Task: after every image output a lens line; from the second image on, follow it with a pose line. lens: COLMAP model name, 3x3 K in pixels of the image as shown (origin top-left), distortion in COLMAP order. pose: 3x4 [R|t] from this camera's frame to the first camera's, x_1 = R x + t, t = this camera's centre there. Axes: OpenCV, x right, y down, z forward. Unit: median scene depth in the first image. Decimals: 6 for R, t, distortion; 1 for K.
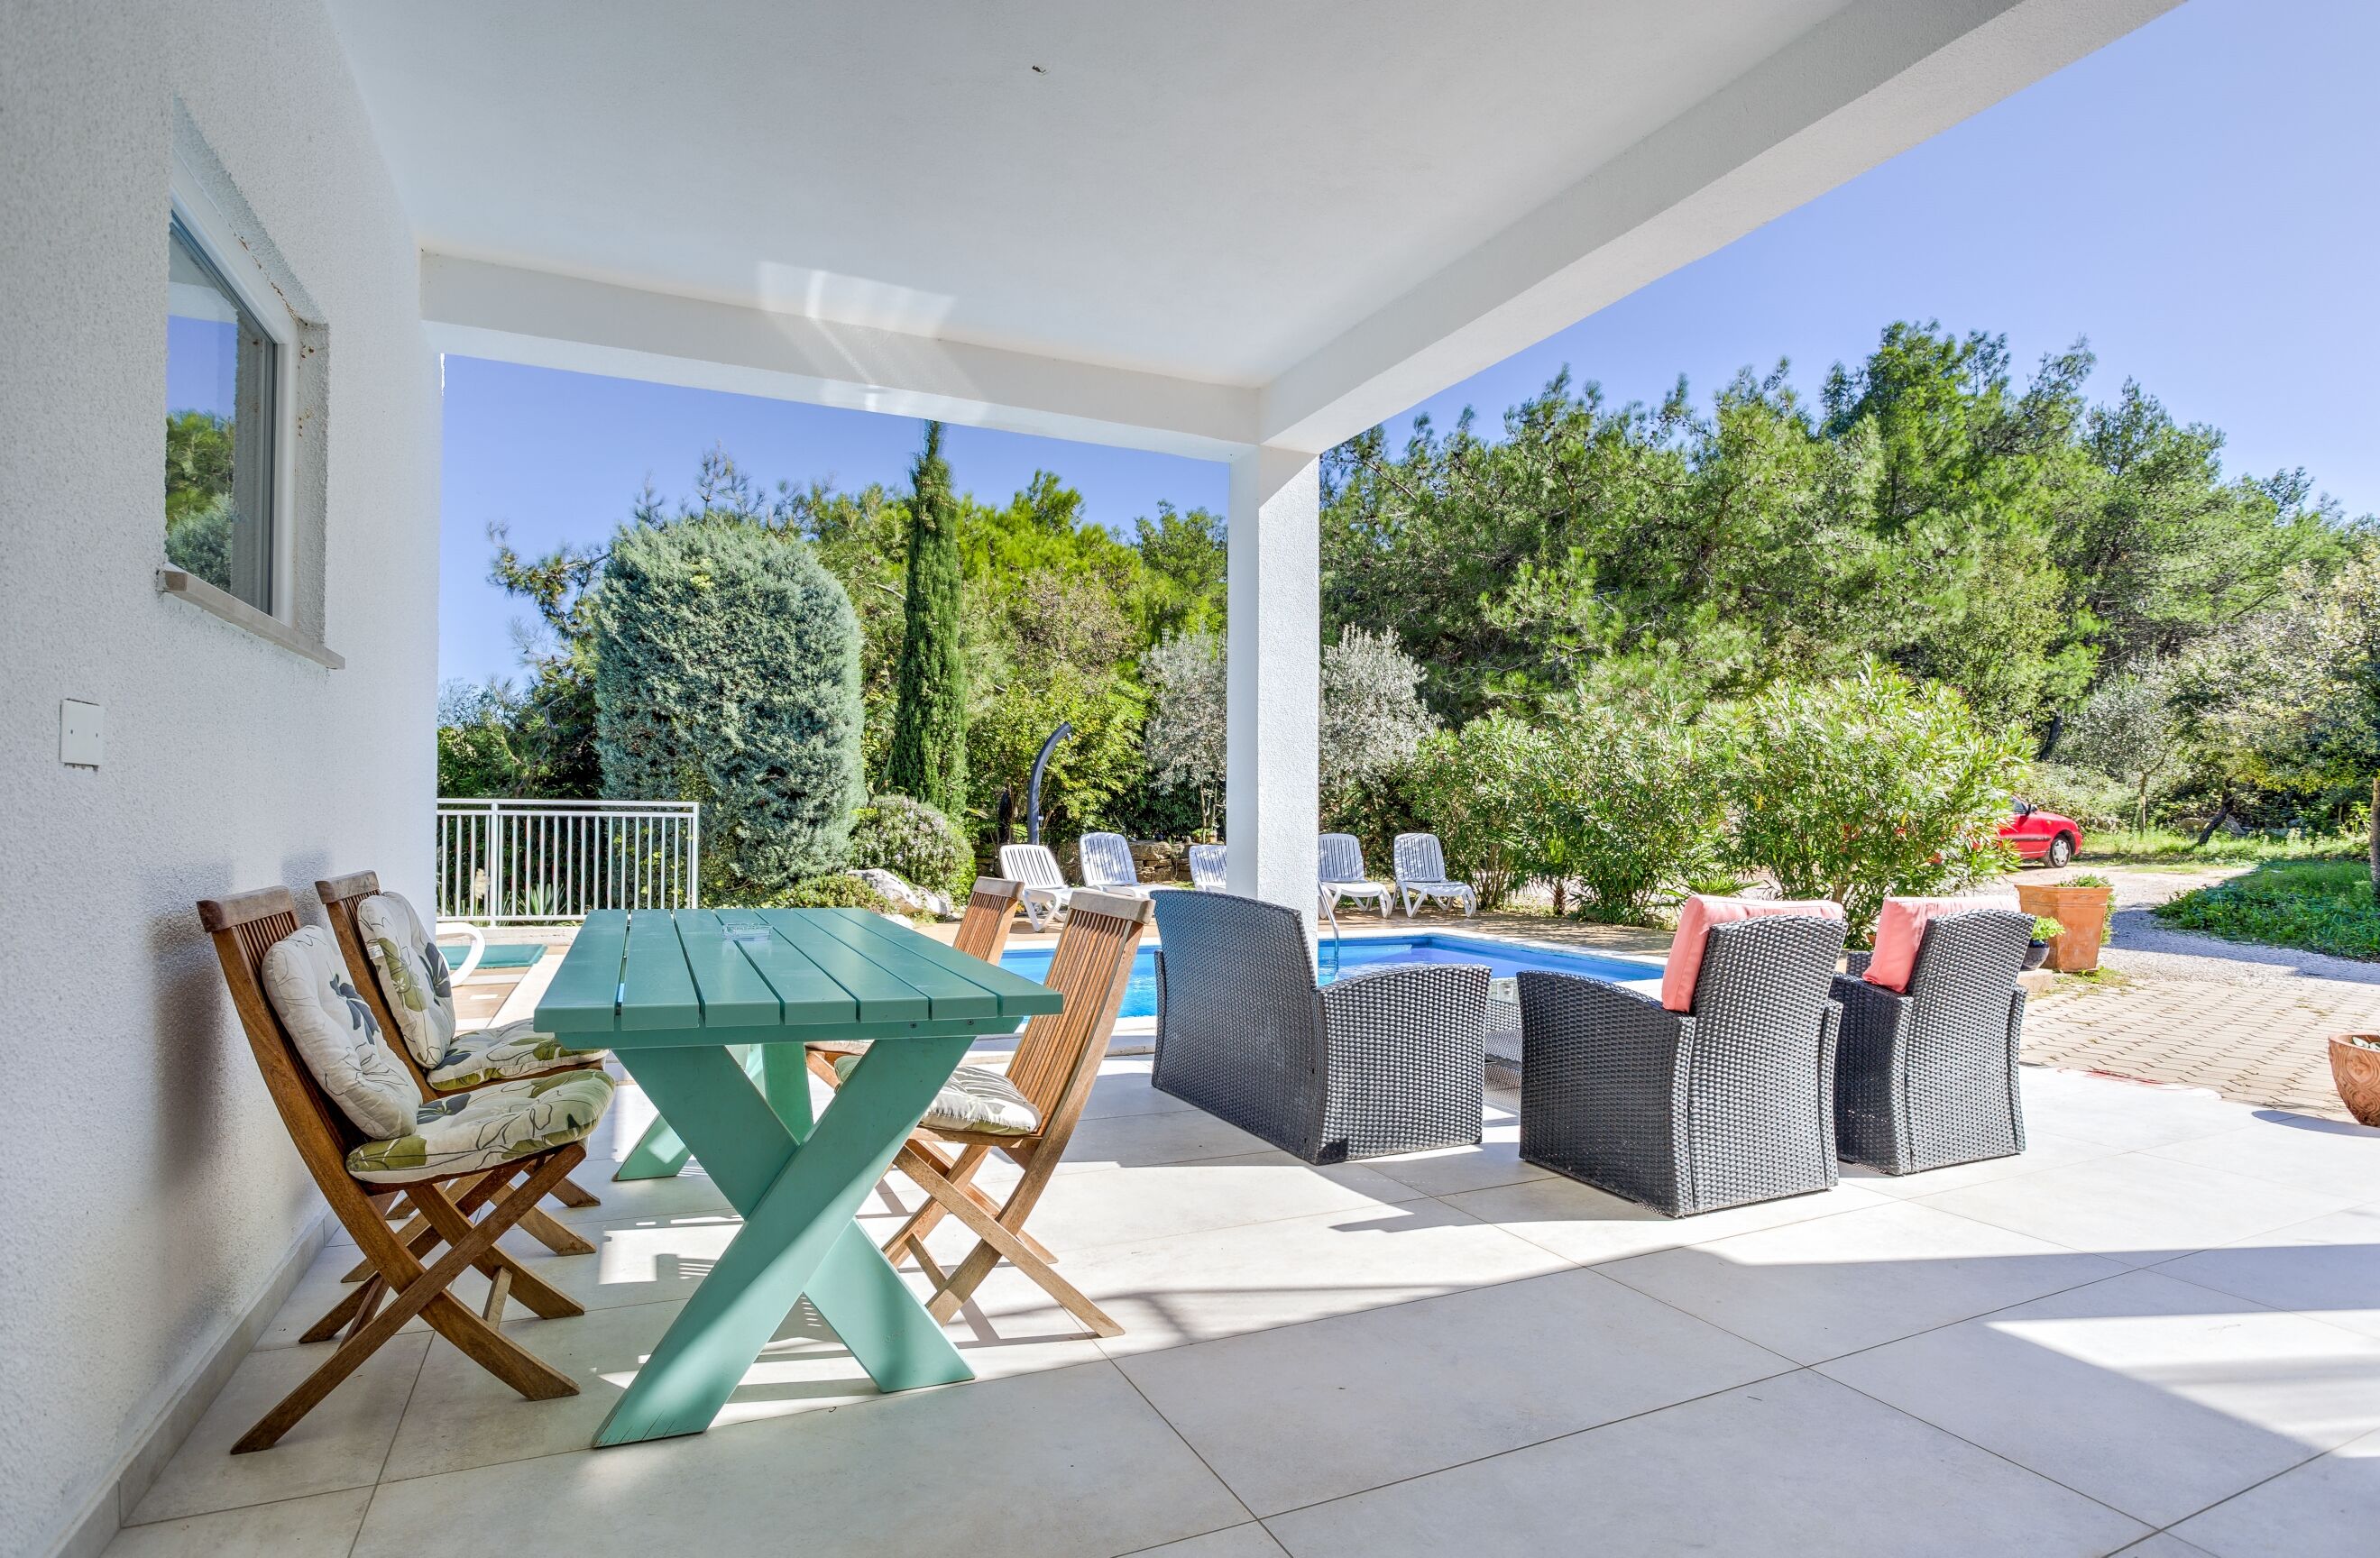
lens RADIAL K [[1206.4, 0, 1190.0], [0, 1206.4, 779.0], [0, 0, 1]] dist [-0.034317, 0.000192]
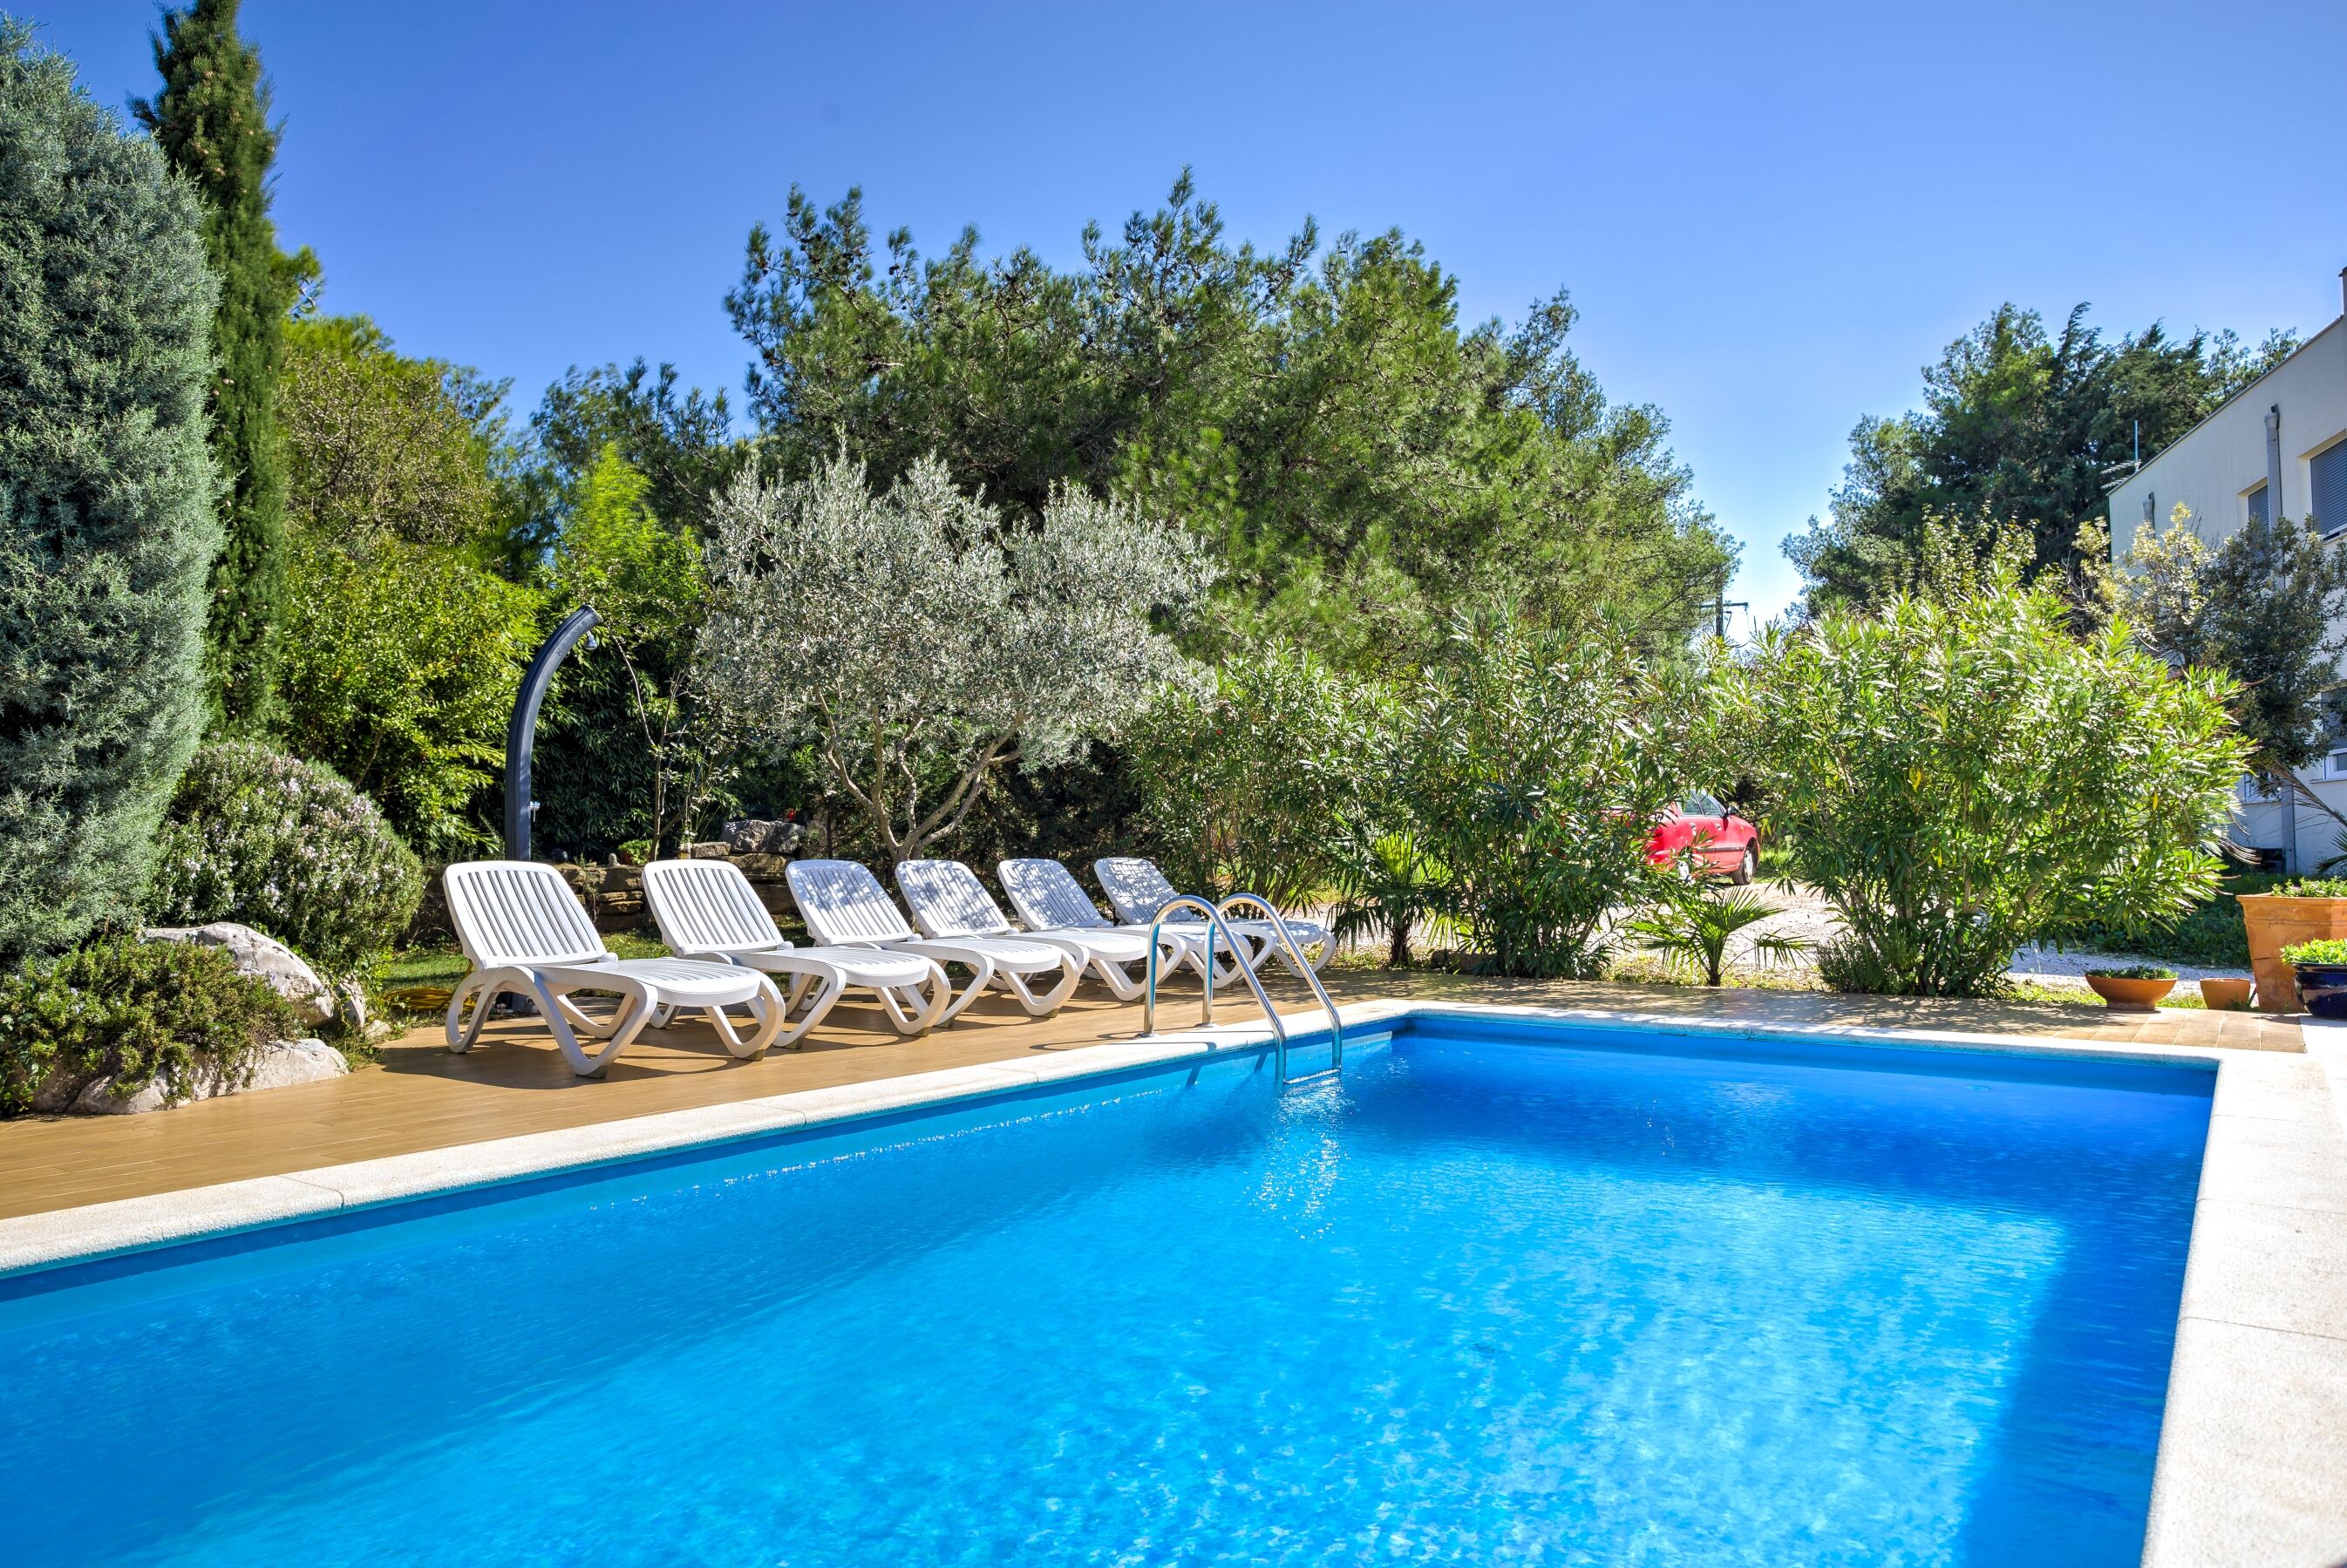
lens RADIAL K [[1589.3, 0, 1174.0], [0, 1589.3, 735.0], [0, 0, 1]] dist [0.002716, 0.005016]
pose [[0.875994, 0.028128, 0.481501, -0.241968], [-0.011470, 0.999231, -0.037503, 0.029983], [-0.482186, 0.027330, 0.875643, 0.403196]]
